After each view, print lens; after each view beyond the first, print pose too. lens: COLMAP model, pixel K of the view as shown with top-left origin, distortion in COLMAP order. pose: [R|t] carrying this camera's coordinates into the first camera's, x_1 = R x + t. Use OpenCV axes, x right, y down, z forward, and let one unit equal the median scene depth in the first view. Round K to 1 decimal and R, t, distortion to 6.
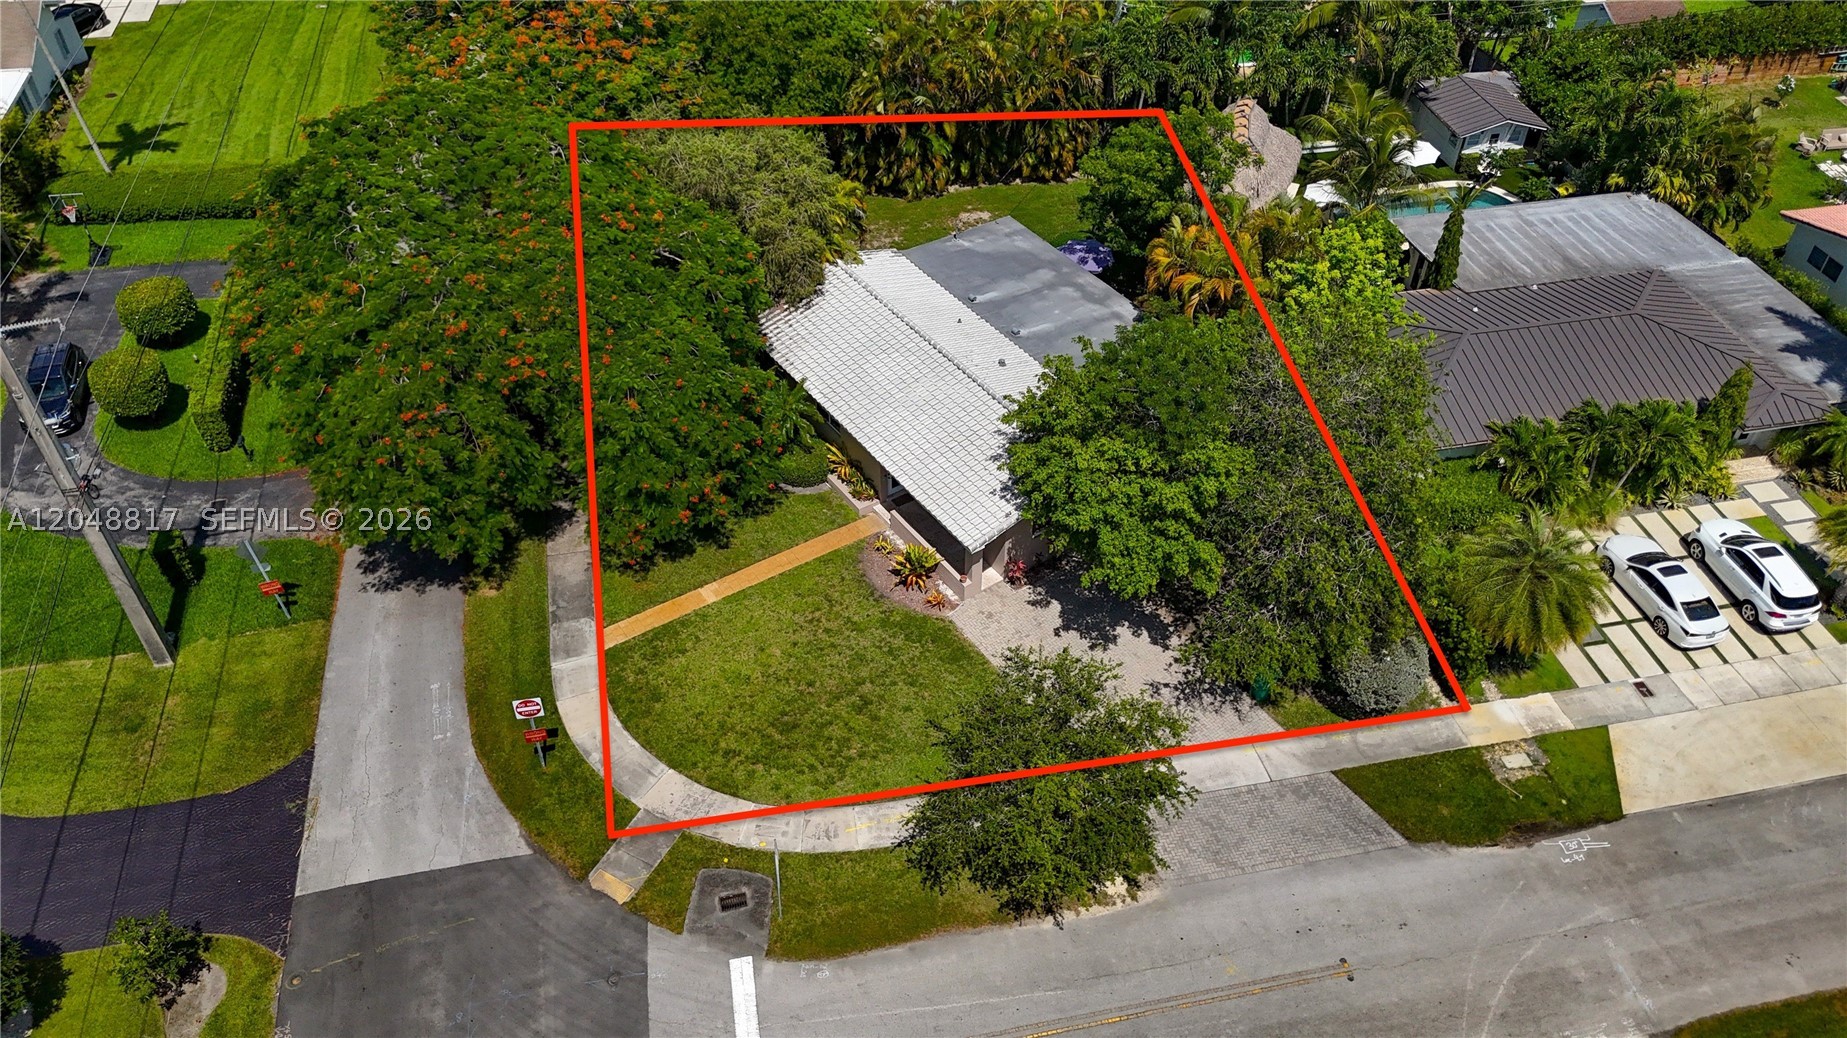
lens RADIAL K [[1360.3, 0, 930.4], [0, 1360.3, 517.0], [0, 0, 1]] dist [0.081920, -0.082392]
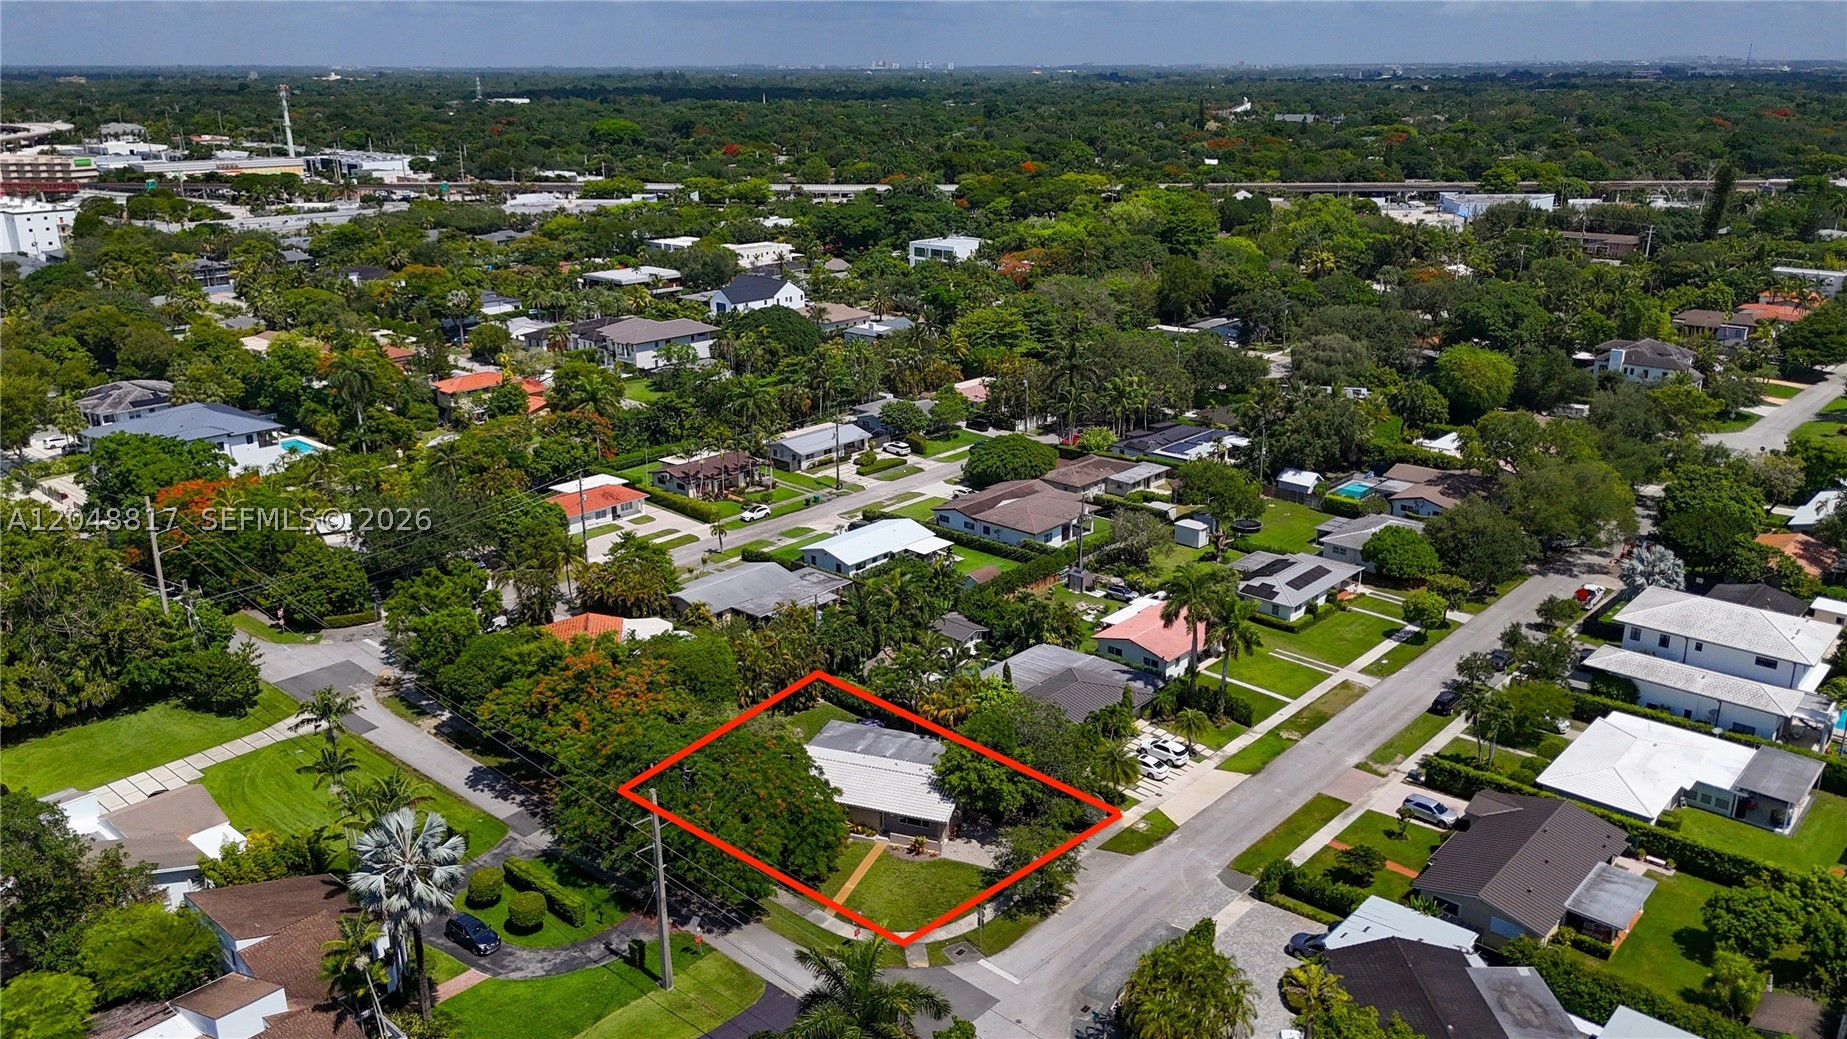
lens RADIAL K [[1360.3, 0, 930.4], [0, 1360.3, 517.5], [0, 0, 1]] dist [0.081920, -0.082392]
pose [[0.812708, -0.190069, 0.550799, -1.219291], [0.395652, 0.873969, -0.282199, 0.221050], [-0.427744, 0.447271, 0.785483, -1.172733]]
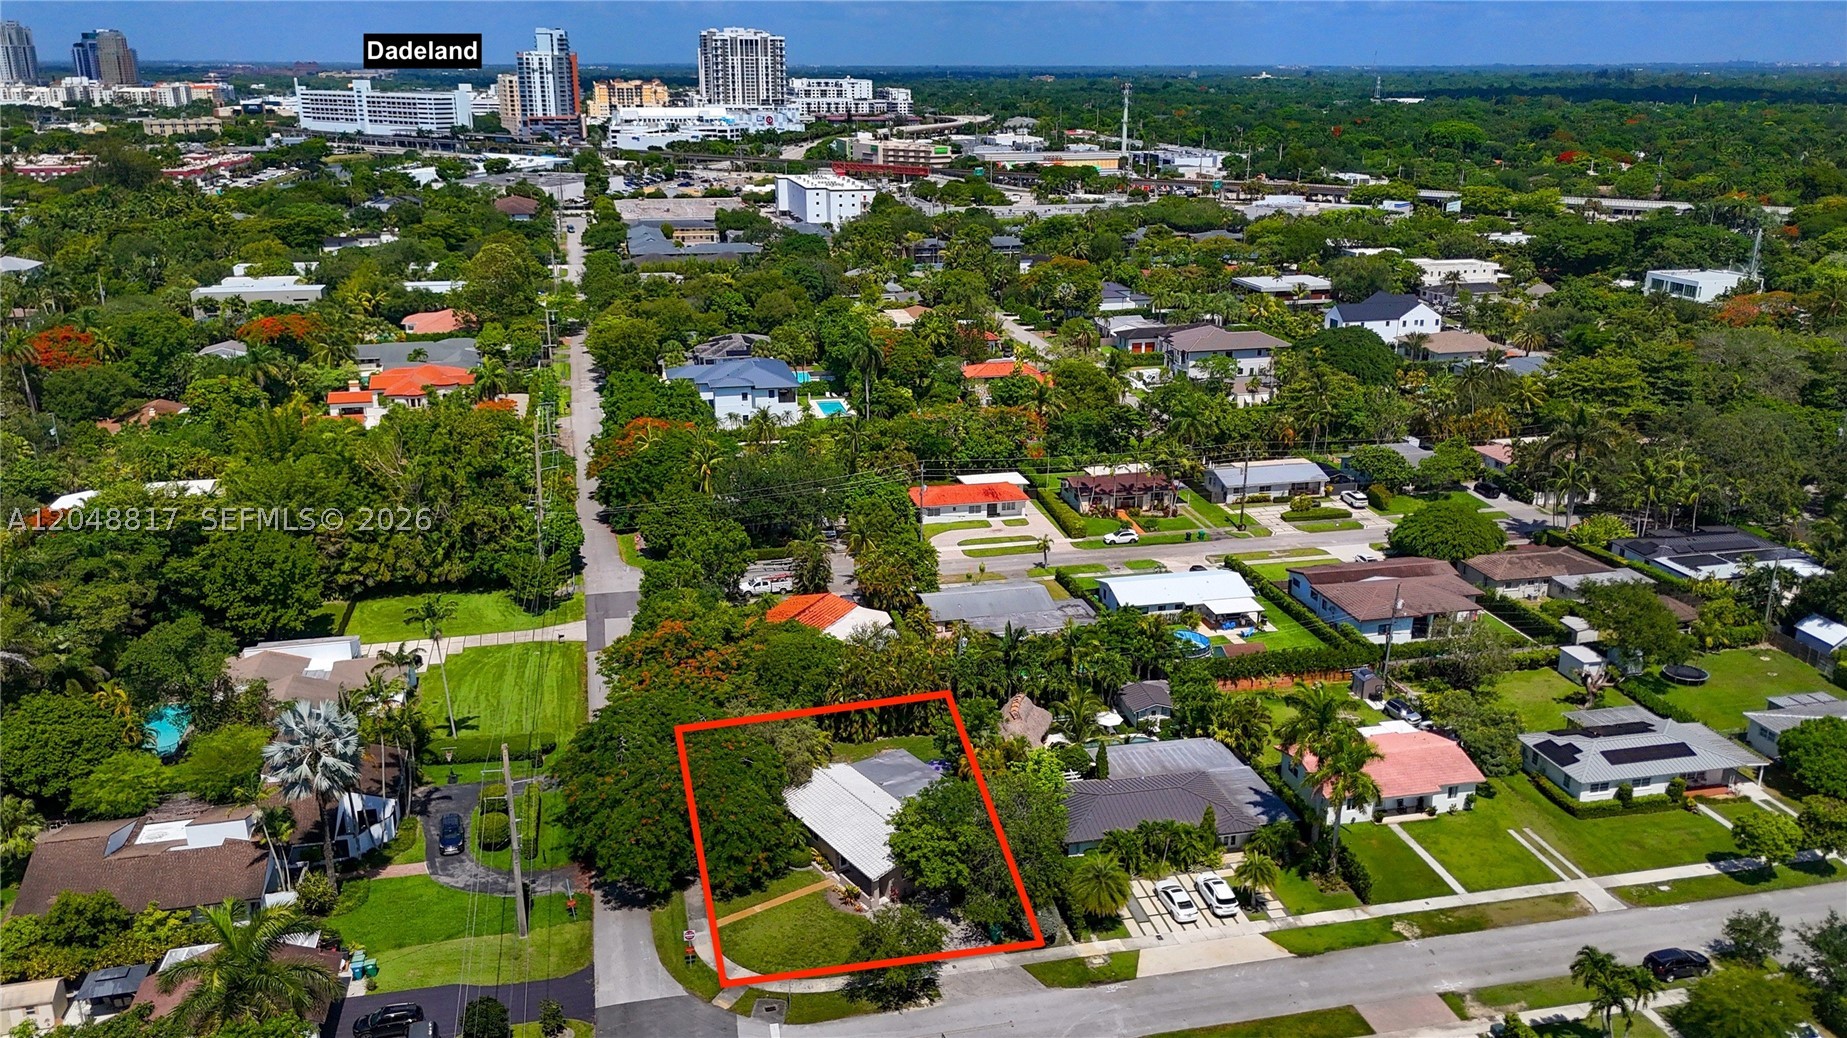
lens RADIAL K [[1402.7, 0, 941.8], [0, 1402.7, 510.0], [0, 0, 1]] dist [0.073480, -0.100474]
pose [[0.999799, -0.009150, 0.017836, 0.105840], [0.015714, 0.910170, -0.413936, 0.427591], [-0.012447, 0.414133, 0.910131, -1.399077]]
